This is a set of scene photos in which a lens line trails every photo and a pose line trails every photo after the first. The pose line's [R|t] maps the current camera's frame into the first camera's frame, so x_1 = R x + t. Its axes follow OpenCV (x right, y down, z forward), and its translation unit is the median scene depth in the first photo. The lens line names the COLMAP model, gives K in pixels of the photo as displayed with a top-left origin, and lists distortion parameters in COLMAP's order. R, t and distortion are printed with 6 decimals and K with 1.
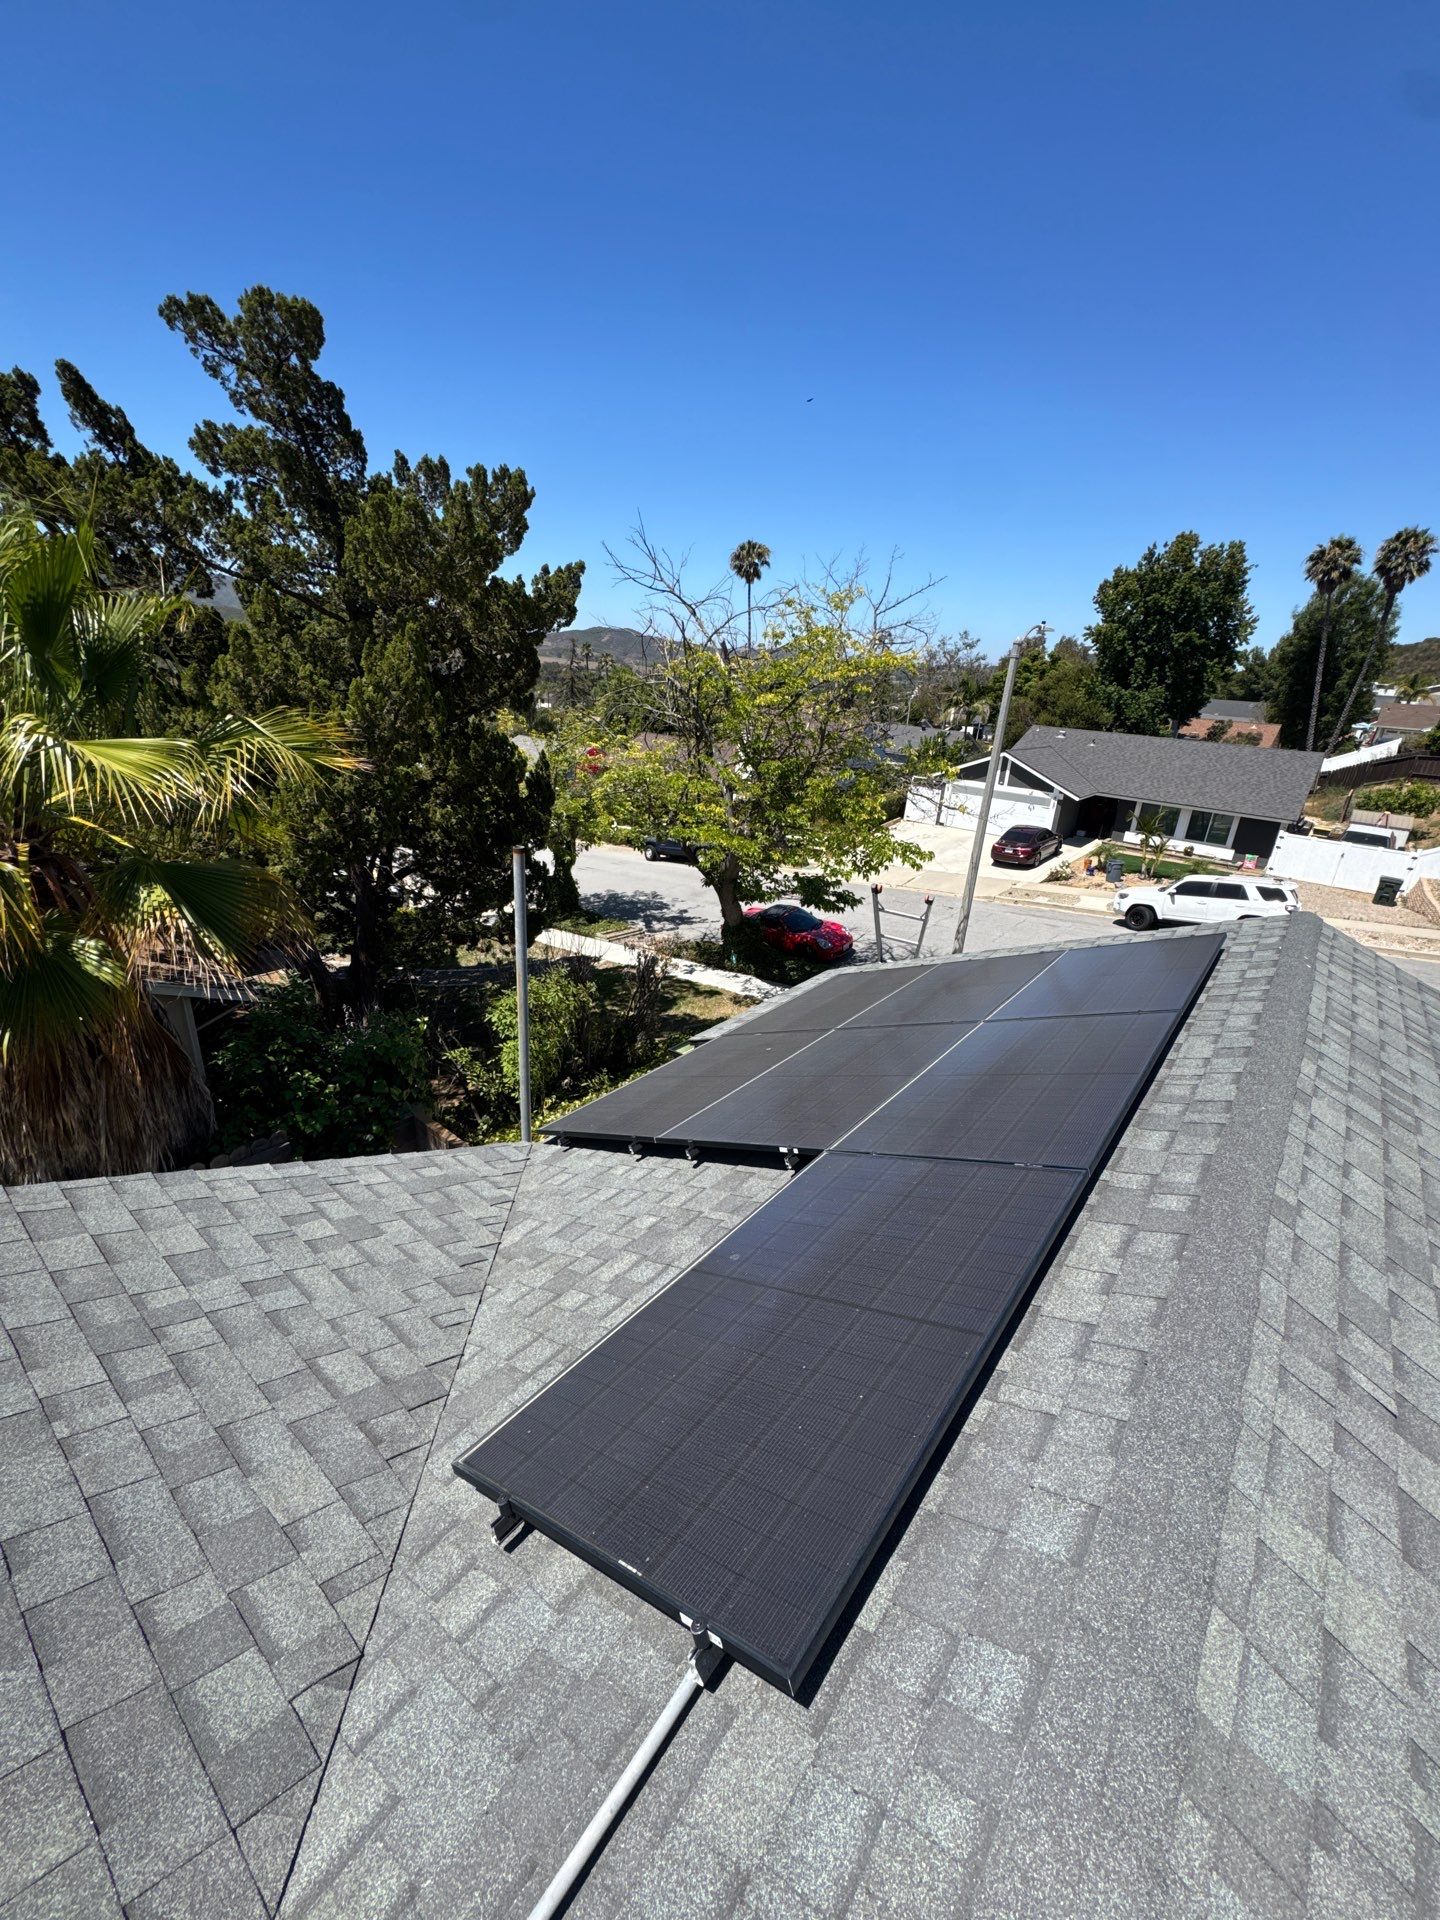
lens RADIAL K [[767.2, 0, 721.2], [0, 767.2, 967.2], [0, 0, 1]] dist [-0.002778, 0.000581]
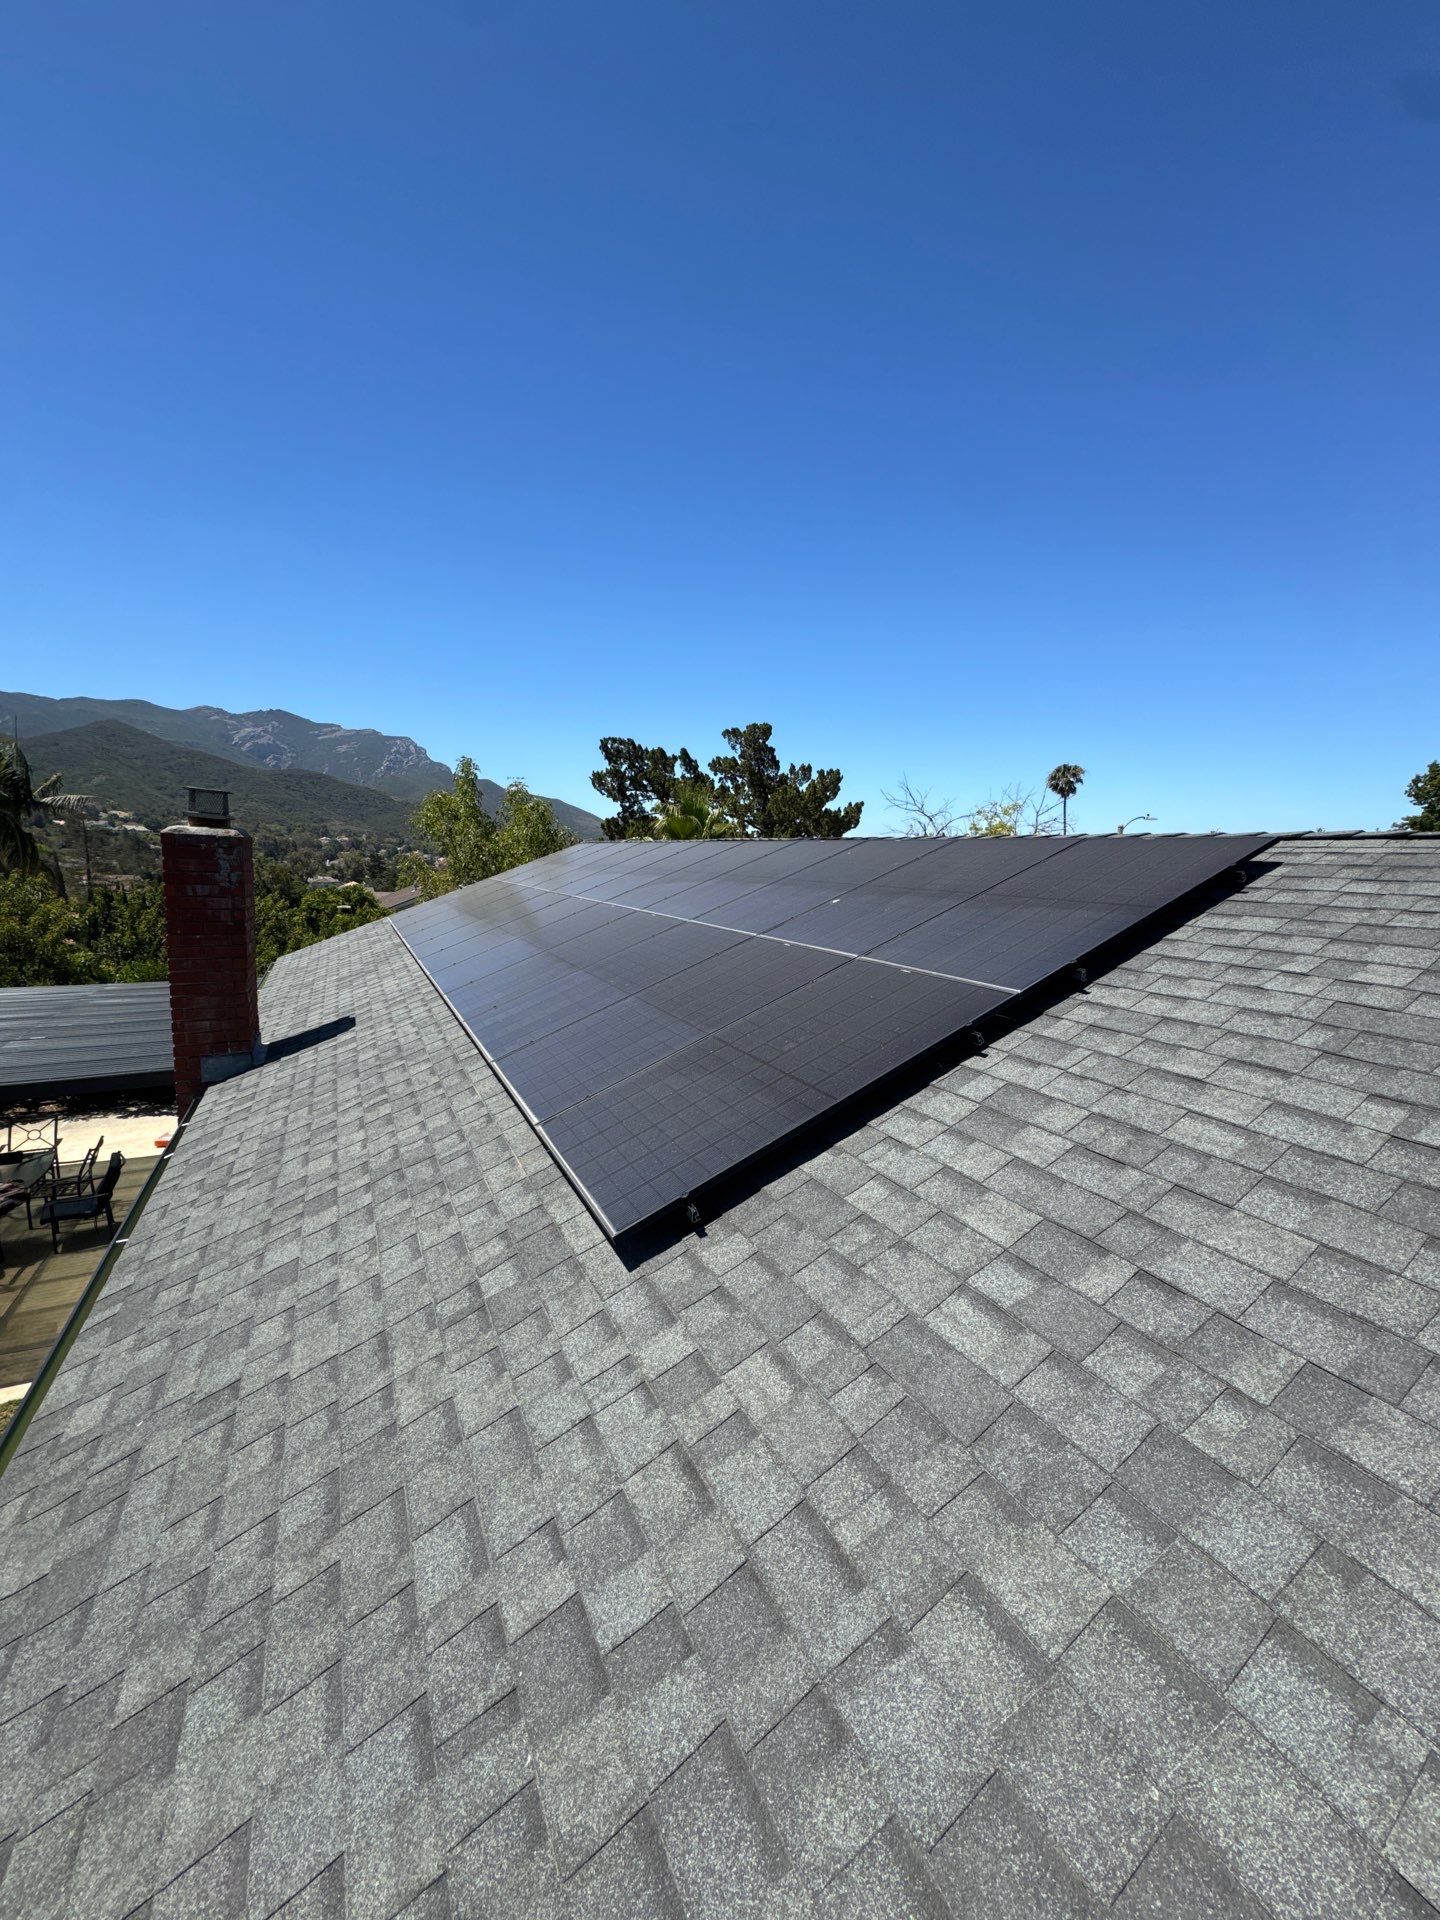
lens RADIAL K [[767.2, 0, 722.0], [0, 767.2, 964.8], [0, 0, 1]] dist [-0.002778, 0.000581]
pose [[0.909861, 0.026842, -0.414044, 0.104188], [-0.133237, 0.963956, -0.230296, 0.137741], [0.392939, 0.264703, 0.880642, -0.275643]]
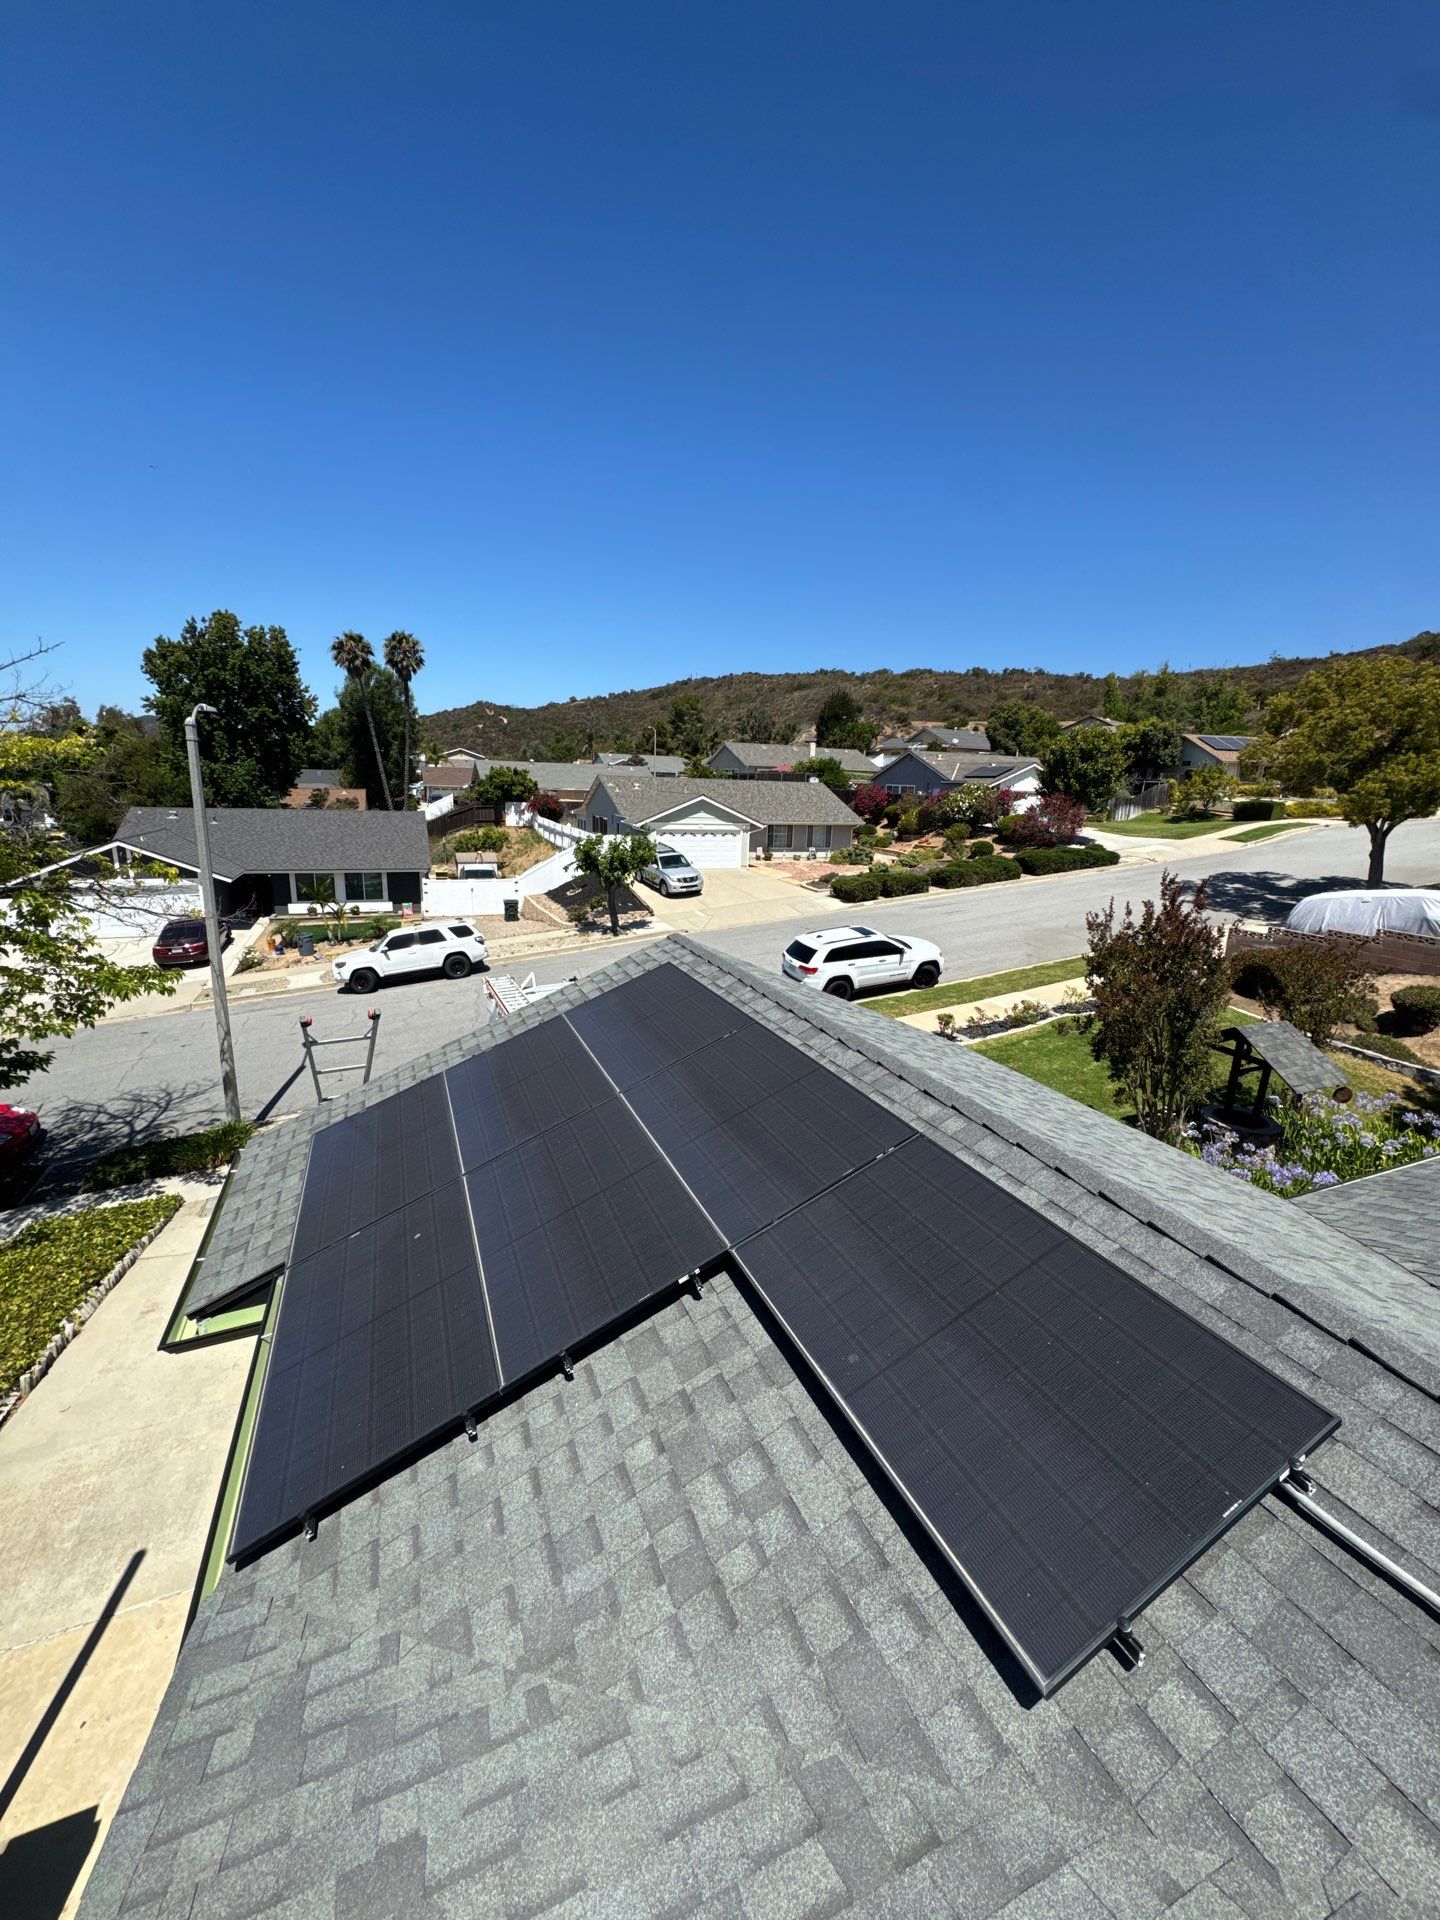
lens RADIAL K [[767.2, 0, 729.1], [0, 767.2, 964.5], [0, 0, 1]] dist [-0.002778, 0.000581]
pose [[0.463254, -0.251040, 0.849926, -0.069662], [0.321091, 0.941425, 0.103055, -0.024425], [-0.826013, 0.225163, 0.516725, 0.041826]]
